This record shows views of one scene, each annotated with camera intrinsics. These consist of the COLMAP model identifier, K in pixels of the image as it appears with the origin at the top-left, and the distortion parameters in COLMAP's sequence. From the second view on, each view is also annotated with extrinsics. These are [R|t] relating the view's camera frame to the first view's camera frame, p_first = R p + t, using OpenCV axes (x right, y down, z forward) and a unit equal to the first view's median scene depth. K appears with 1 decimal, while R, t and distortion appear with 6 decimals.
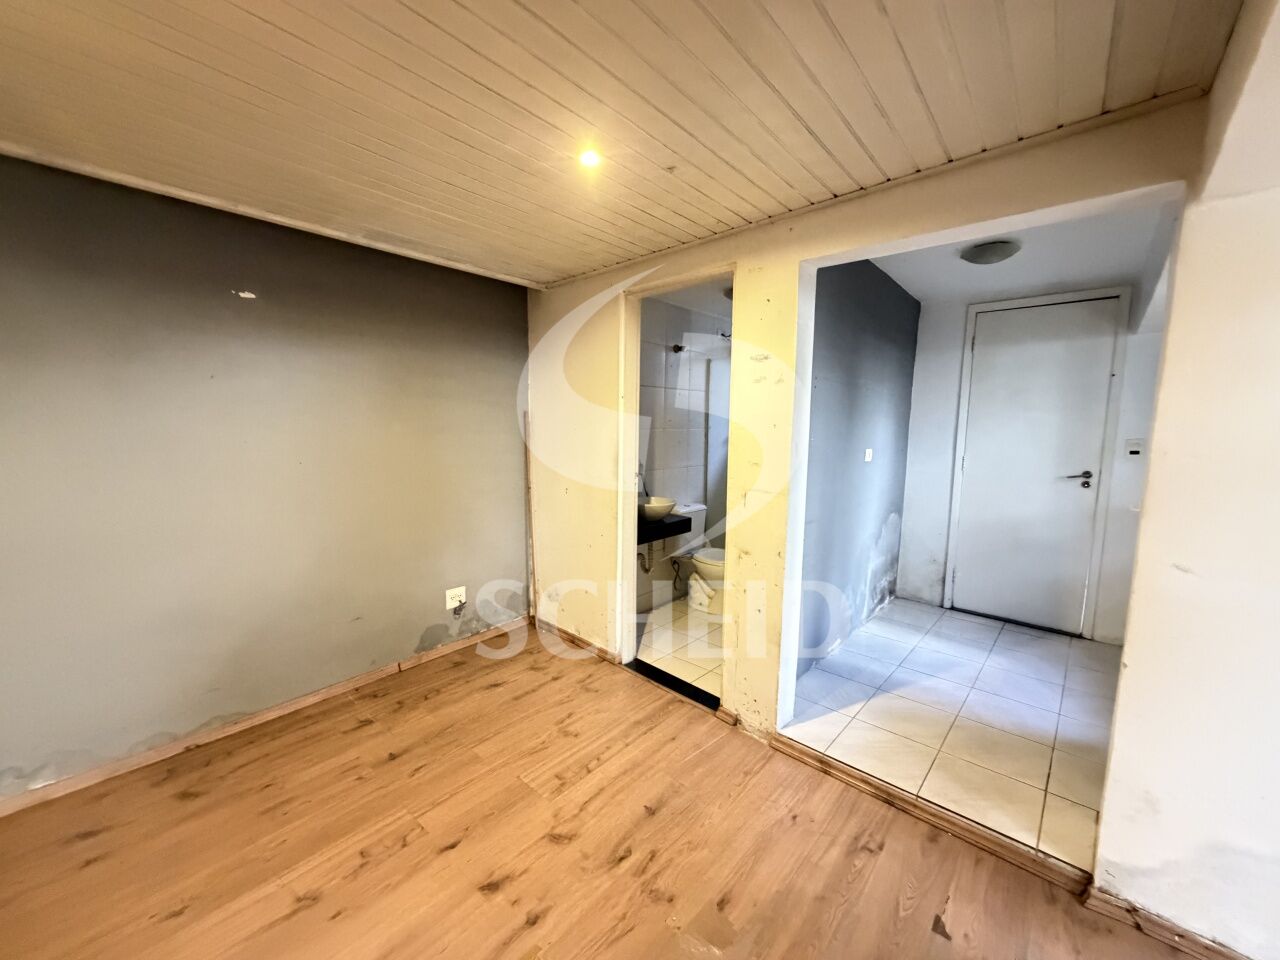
lens RADIAL K [[509.9, 0, 634.8], [0, 509.9, 479.3], [0, 0, 1]] dist [-0.001599, -0.000164]
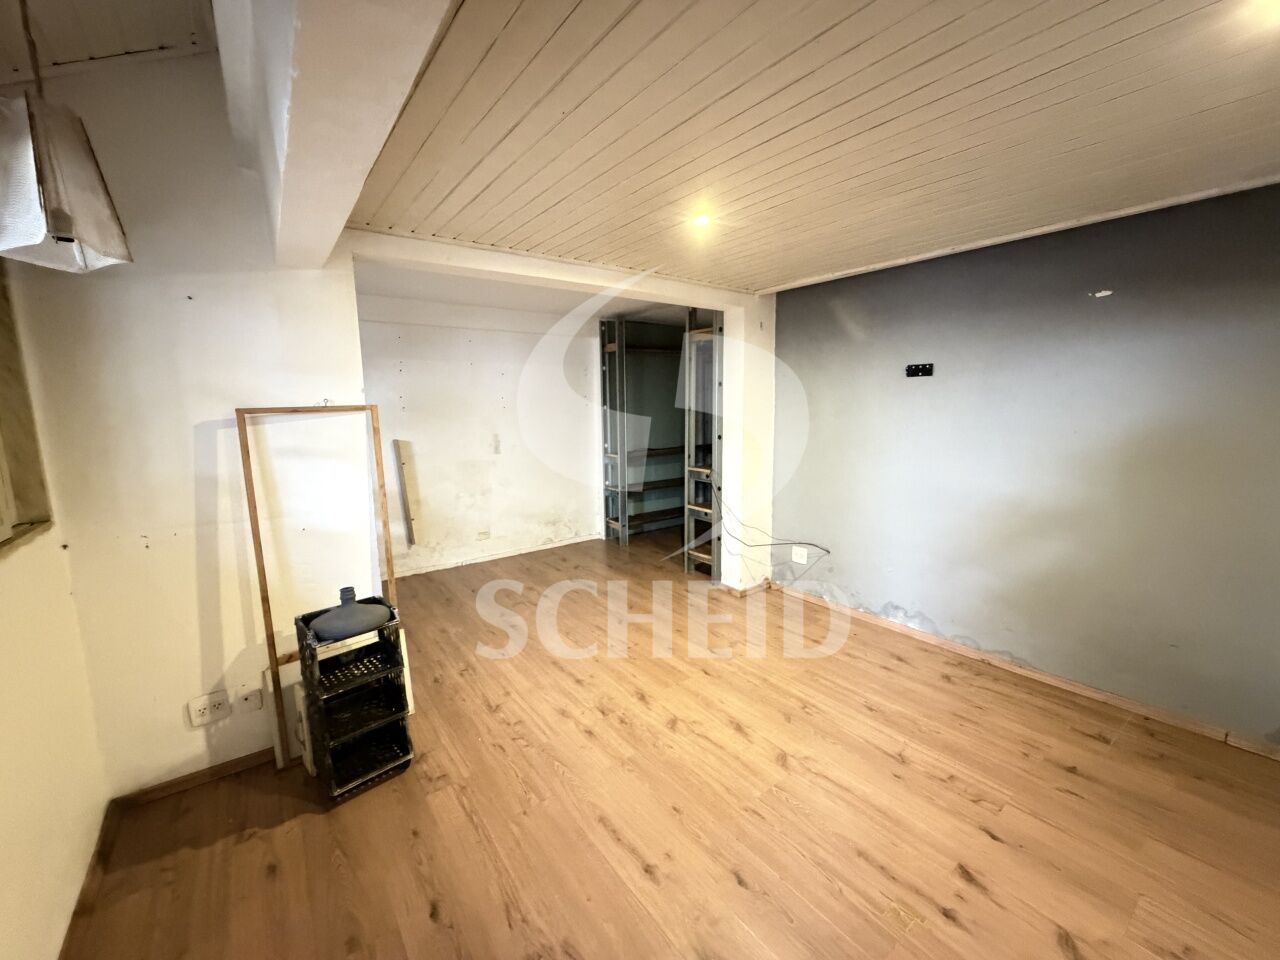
lens RADIAL K [[509.9, 0, 638.6], [0, 509.9, 478.7], [0, 0, 1]] dist [-0.001599, -0.000164]
pose [[-0.209080, 0.137523, -0.968180, 0.625606], [-0.096901, 0.982276, 0.160451, -0.073153], [0.973086, 0.127365, -0.192048, 0.378990]]
